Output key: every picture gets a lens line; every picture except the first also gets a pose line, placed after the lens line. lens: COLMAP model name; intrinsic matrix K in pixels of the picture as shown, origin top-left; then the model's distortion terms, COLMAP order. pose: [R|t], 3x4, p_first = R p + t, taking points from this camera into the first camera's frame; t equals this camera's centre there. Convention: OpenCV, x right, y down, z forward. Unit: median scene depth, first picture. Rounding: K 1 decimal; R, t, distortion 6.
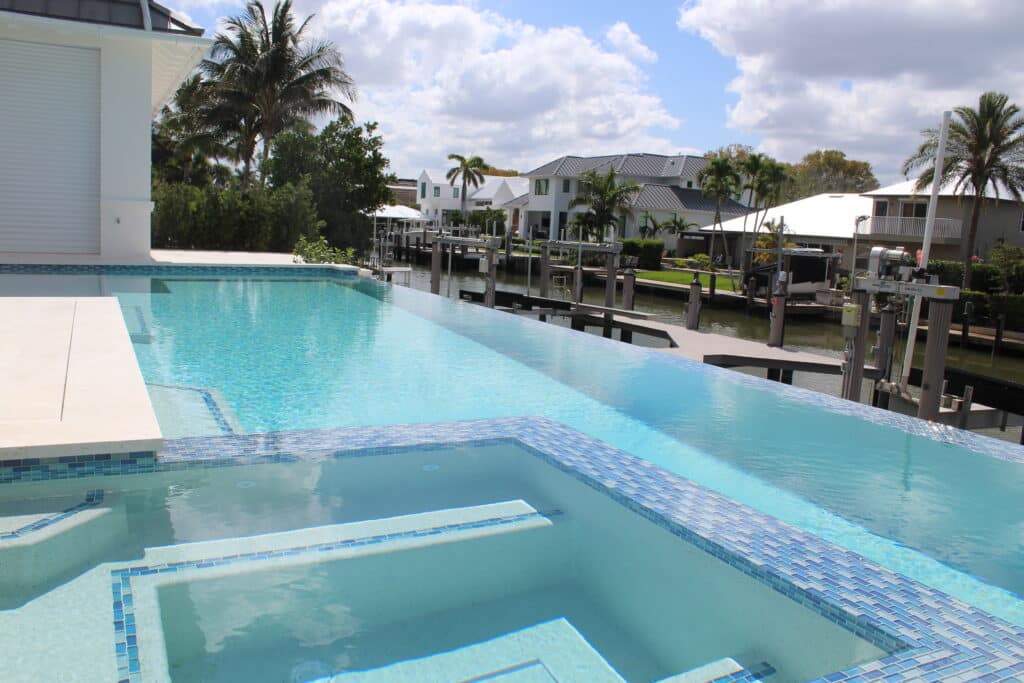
lens RADIAL K [[853.3, 0, 504.6], [0, 853.3, 348.3], [0, 0, 1]] dist [-0.153587, 0.129652]
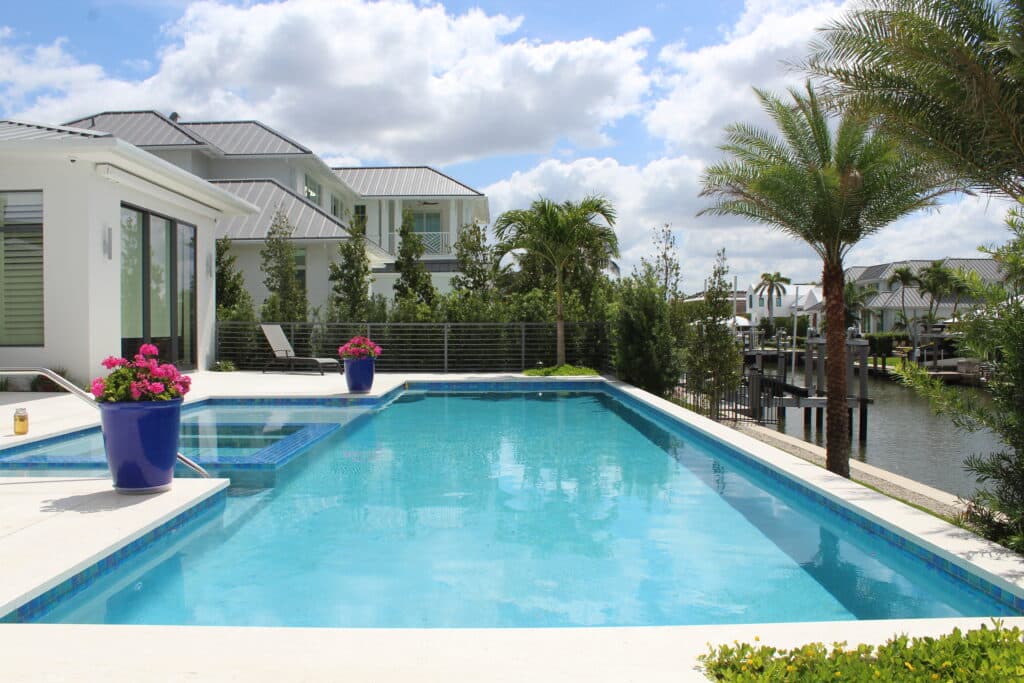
lens RADIAL K [[853.3, 0, 504.6], [0, 853.3, 348.3], [0, 0, 1]] dist [-0.153587, 0.129652]
pose [[0.899484, -0.047633, -0.434350, 0.511892], [-0.009509, 0.991671, -0.128444, 0.146688], [0.436850, 0.119664, 0.891539, -0.860348]]
